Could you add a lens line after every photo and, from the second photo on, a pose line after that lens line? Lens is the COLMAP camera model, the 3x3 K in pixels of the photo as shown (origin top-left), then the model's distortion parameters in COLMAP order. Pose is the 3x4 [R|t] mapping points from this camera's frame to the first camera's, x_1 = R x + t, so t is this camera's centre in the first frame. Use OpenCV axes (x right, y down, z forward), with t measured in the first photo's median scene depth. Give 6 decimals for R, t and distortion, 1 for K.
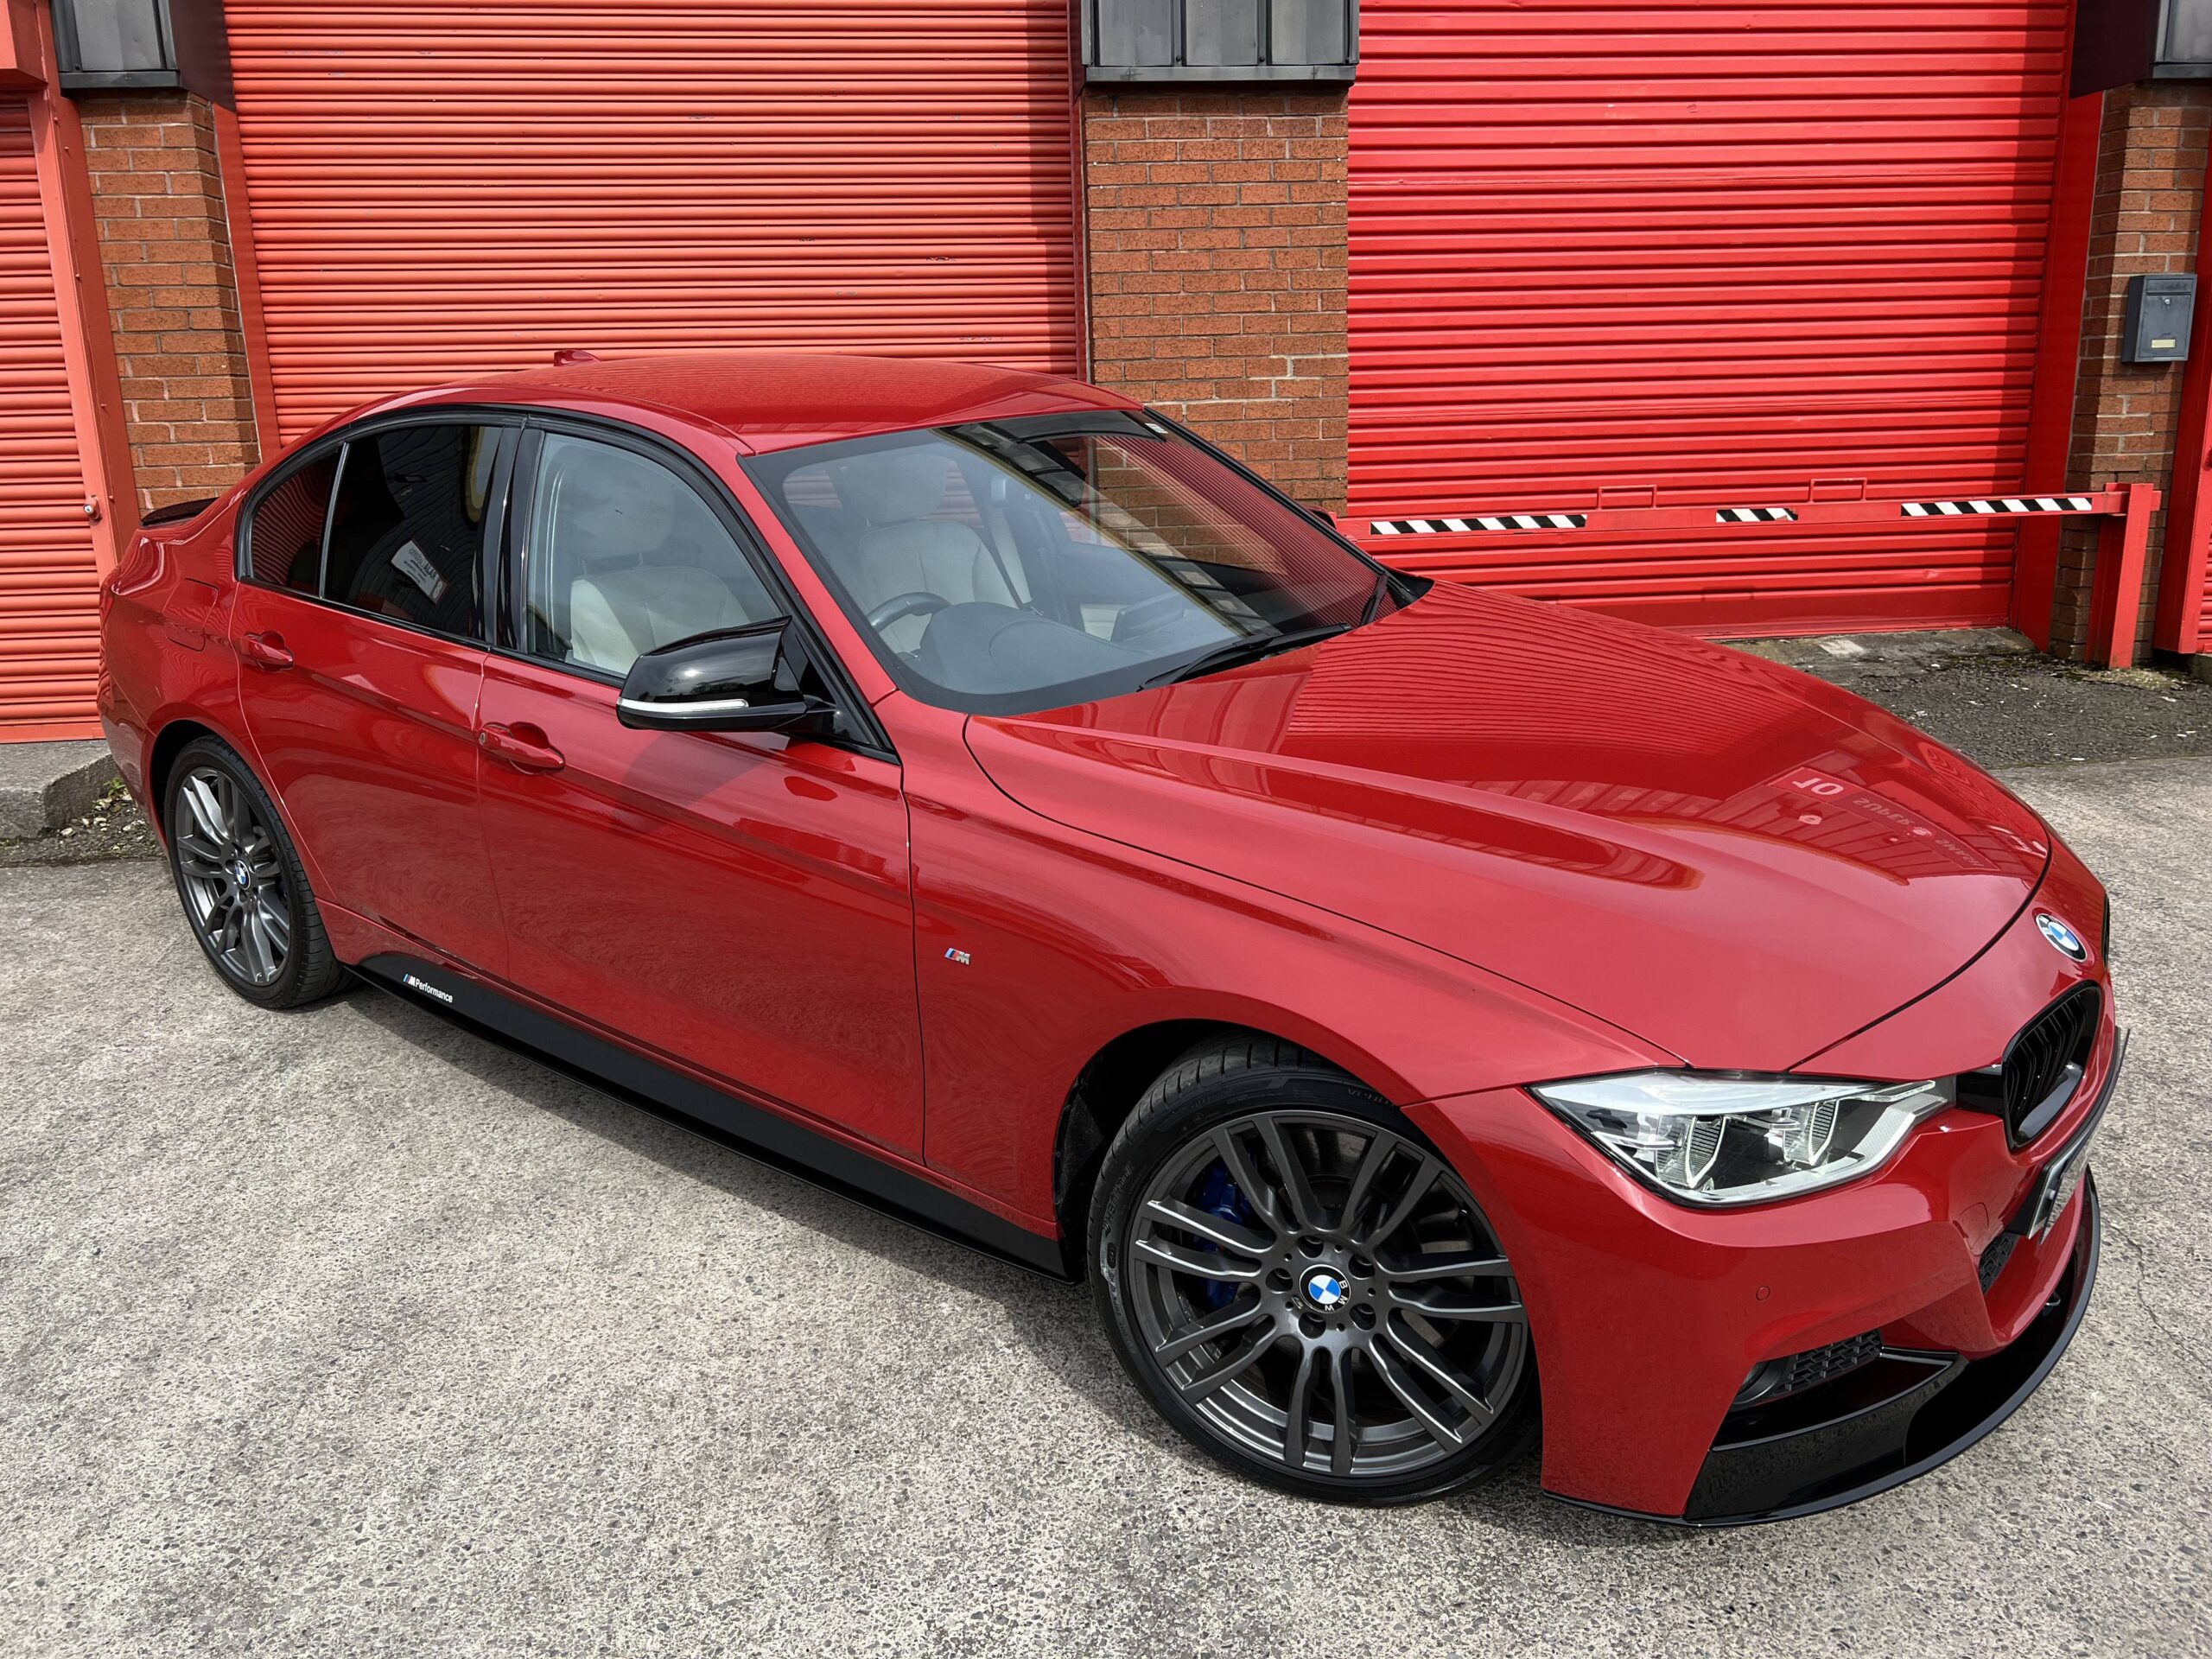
lens RADIAL K [[1651.3, 0, 1097.1], [0, 1651.3, 808.1], [0, 0, 1]] dist [0.036552, -0.043662]
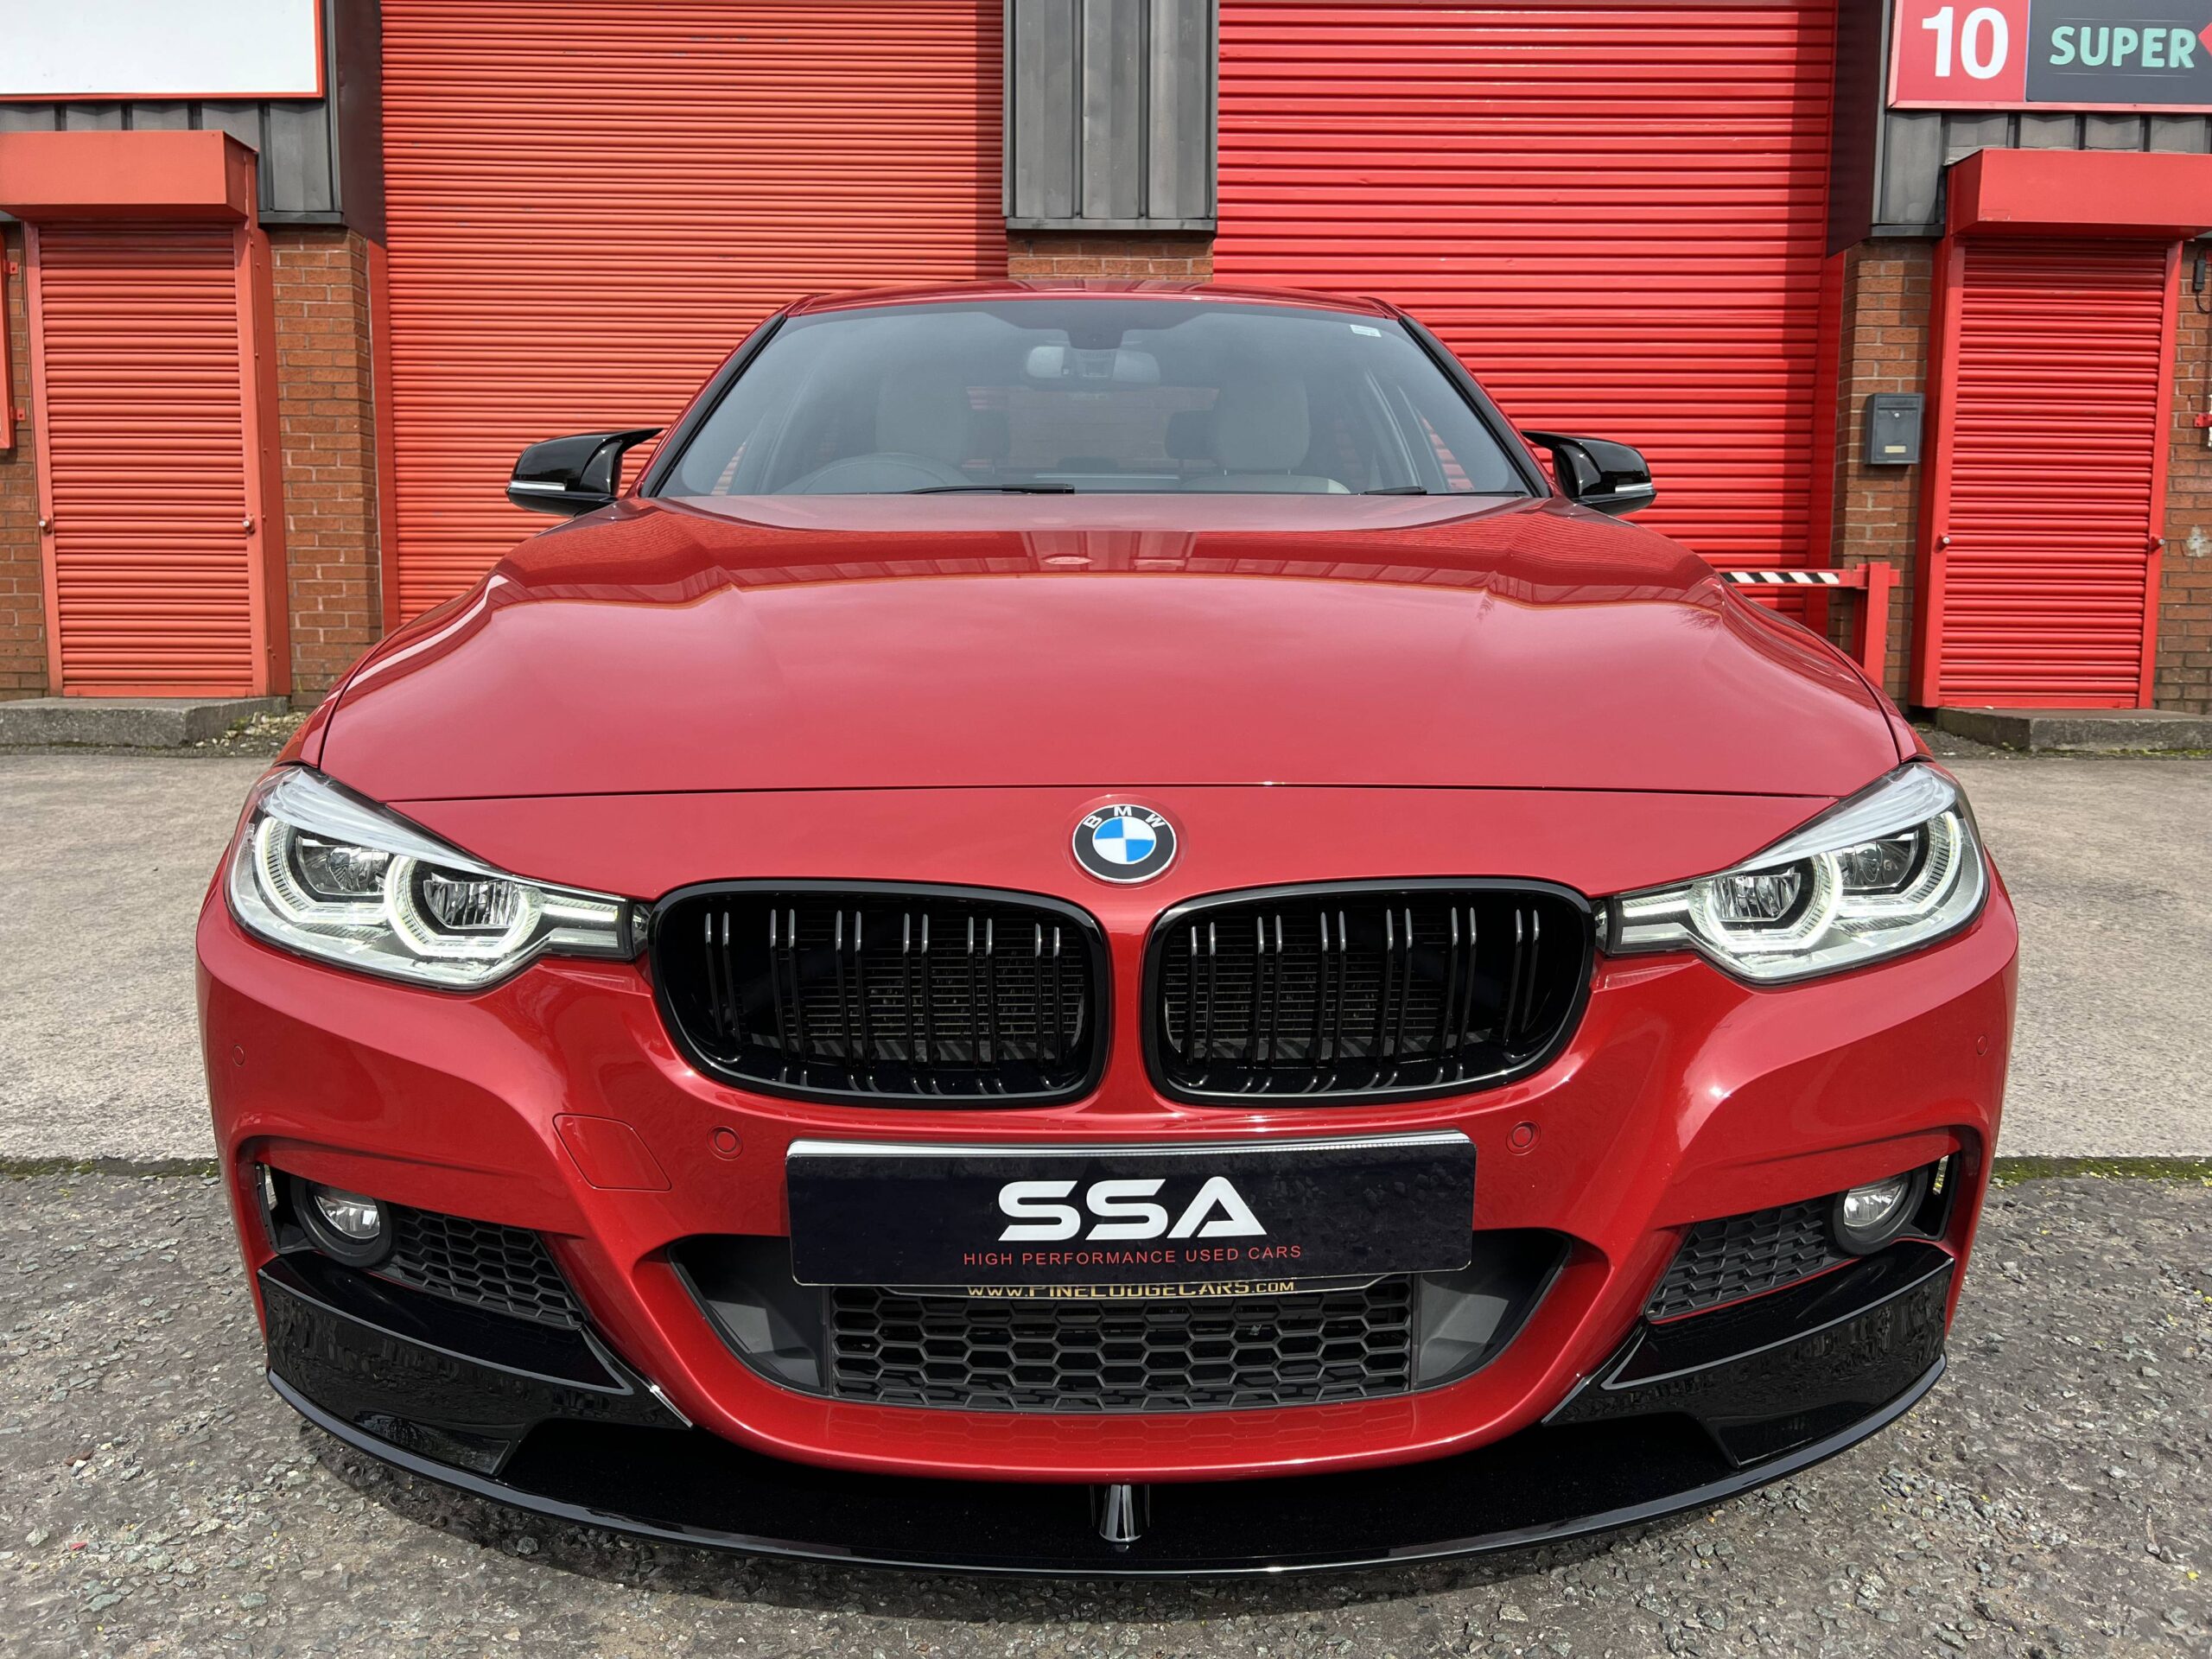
lens RADIAL K [[1651.3, 0, 1107.4], [0, 1651.3, 827.9], [0, 0, 1]] dist [0.036552, -0.043662]
pose [[0.995185, 0.039101, -0.089874, 0.217887], [-0.049800, 0.991516, -0.120067, 0.192209], [0.084417, 0.123965, 0.988689, -0.240087]]
